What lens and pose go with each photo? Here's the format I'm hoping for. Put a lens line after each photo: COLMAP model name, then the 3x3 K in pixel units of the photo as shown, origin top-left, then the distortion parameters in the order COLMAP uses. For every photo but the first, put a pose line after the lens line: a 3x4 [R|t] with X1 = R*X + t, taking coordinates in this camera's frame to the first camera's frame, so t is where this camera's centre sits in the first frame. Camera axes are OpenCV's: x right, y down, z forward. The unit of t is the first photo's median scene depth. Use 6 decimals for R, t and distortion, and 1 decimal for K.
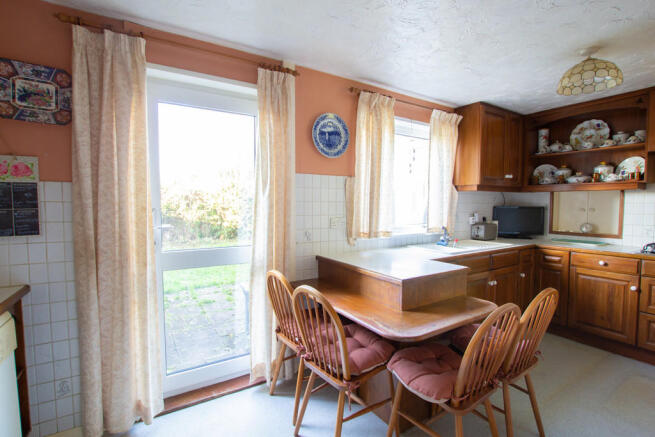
lens RADIAL K [[312.2, 0, 332.2], [0, 312.2, 220.1], [0, 0, 1]] dist [-0.005436, -0.000719]
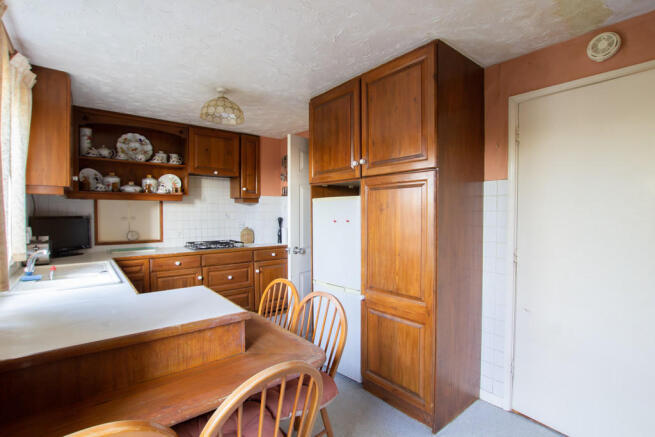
lens RADIAL K [[312.2, 0, 333.1], [0, 312.2, 218.9], [0, 0, 1]] dist [-0.005436, -0.000719]
pose [[-0.104324, -0.023923, 0.994256, -0.309473], [0.048454, 0.998401, 0.029107, -0.030648], [-0.993362, 0.051212, -0.102998, 0.465569]]
